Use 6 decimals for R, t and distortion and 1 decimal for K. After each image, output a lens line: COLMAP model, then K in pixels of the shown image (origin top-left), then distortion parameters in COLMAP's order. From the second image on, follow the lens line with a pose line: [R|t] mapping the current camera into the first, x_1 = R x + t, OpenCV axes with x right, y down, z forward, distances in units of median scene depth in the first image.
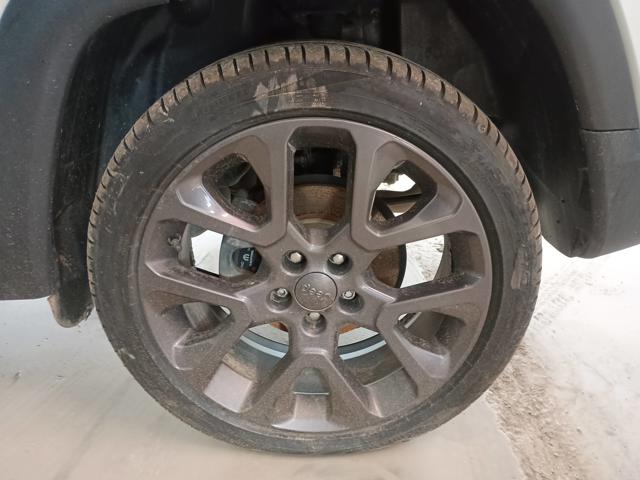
lens RADIAL K [[526.7, 0, 322.3], [0, 526.7, 242.2], [0, 0, 1]] dist [0.070936, -0.082743]
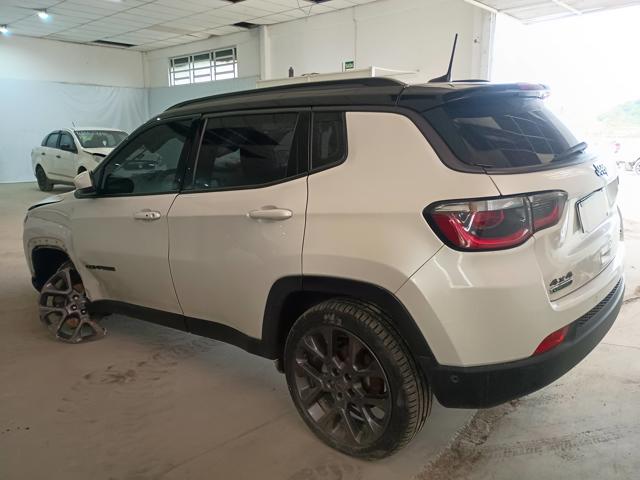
lens RADIAL K [[526.7, 0, 322.3], [0, 526.7, 242.2], [0, 0, 1]] dist [0.070936, -0.082743]
pose [[0.761902, 0.115319, -0.637344, 1.737639], [-0.219483, 0.971770, -0.086547, -0.409147], [0.609371, 0.205827, 0.765704, -1.472507]]
